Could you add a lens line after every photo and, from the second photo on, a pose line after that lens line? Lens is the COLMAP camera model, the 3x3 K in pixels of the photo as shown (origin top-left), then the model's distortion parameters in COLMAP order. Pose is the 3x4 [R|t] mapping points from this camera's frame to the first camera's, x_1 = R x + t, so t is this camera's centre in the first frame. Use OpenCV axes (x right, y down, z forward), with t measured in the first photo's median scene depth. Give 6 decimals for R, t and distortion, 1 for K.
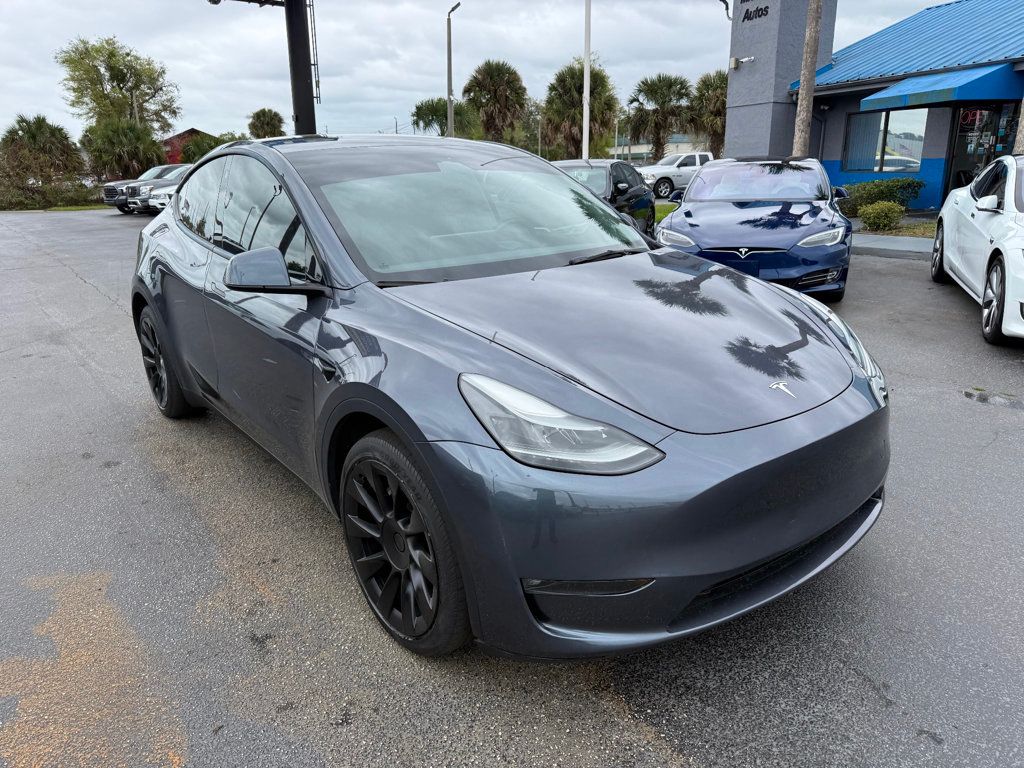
lens RADIAL K [[734.4, 0, 513.6], [0, 734.4, 387.7], [0, 0, 1]] dist [-0.007756, 0.001064]
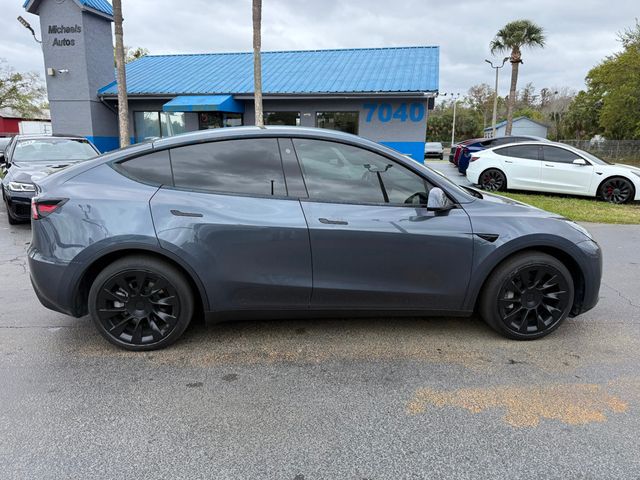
lens RADIAL K [[459.0, 0, 320.9], [0, 459.0, 240.1], [0, 0, 1]] dist [-0.007756, 0.001064]
pose [[0.519037, -0.156831, 0.840241, -0.314843], [0.225641, 0.973293, 0.042281, -0.032594], [-0.824431, 0.167648, 0.540562, 0.131183]]
